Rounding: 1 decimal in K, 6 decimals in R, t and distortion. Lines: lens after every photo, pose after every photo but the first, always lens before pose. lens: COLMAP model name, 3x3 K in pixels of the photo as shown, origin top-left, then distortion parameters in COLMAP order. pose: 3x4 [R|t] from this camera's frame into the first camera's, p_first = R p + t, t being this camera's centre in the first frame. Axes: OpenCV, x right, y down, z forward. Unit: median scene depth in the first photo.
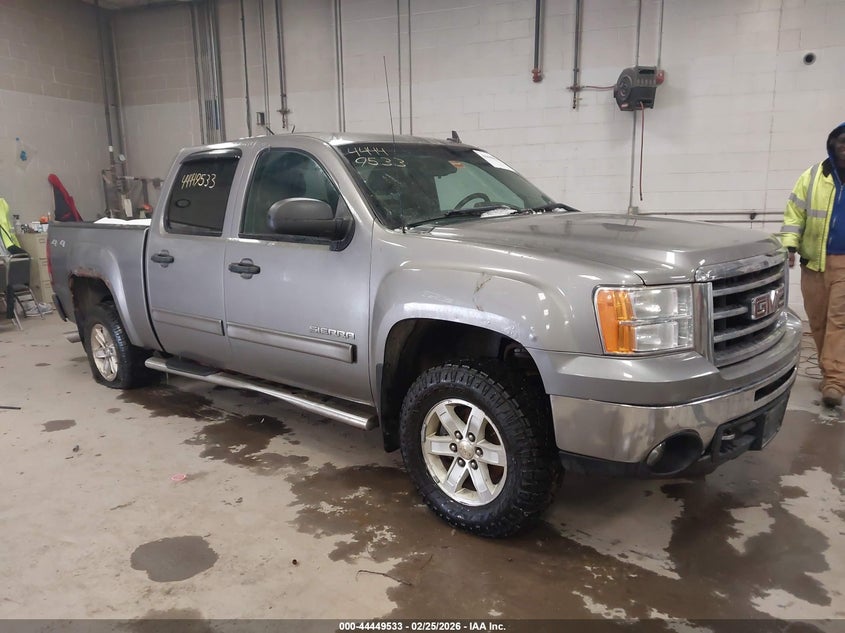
lens RADIAL K [[660.4, 0, 422.5], [0, 660.4, 316.5], [0, 0, 1]] dist [-0.002493, -0.005071]
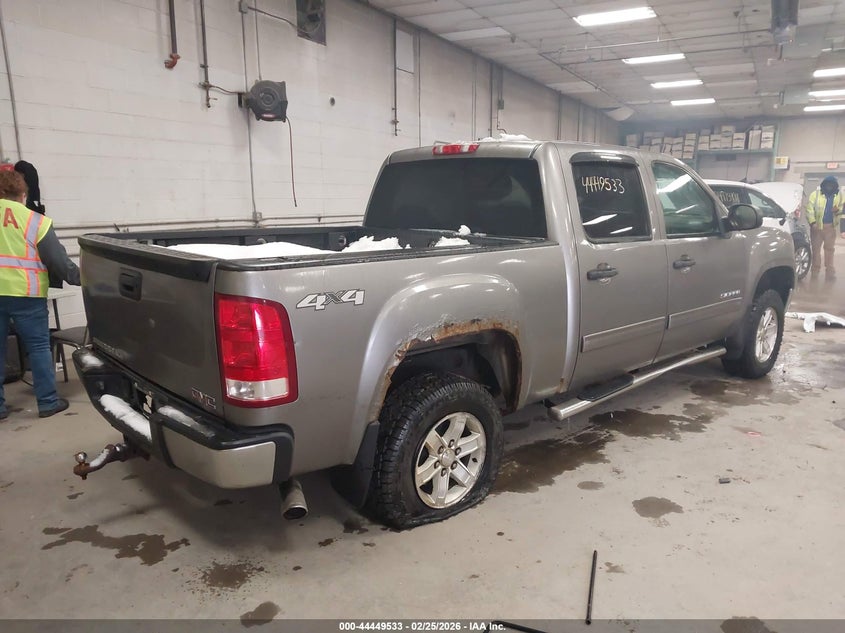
lens RADIAL K [[671.6, 0, 426.3], [0, 671.6, 319.4], [0, 0, 1]] dist [0.003033, 0.009541]
pose [[0.094060, -0.162416, 0.982229, -1.329569], [0.170479, 0.974658, 0.144838, -0.201921], [-0.980862, 0.153826, 0.119365, 1.168383]]
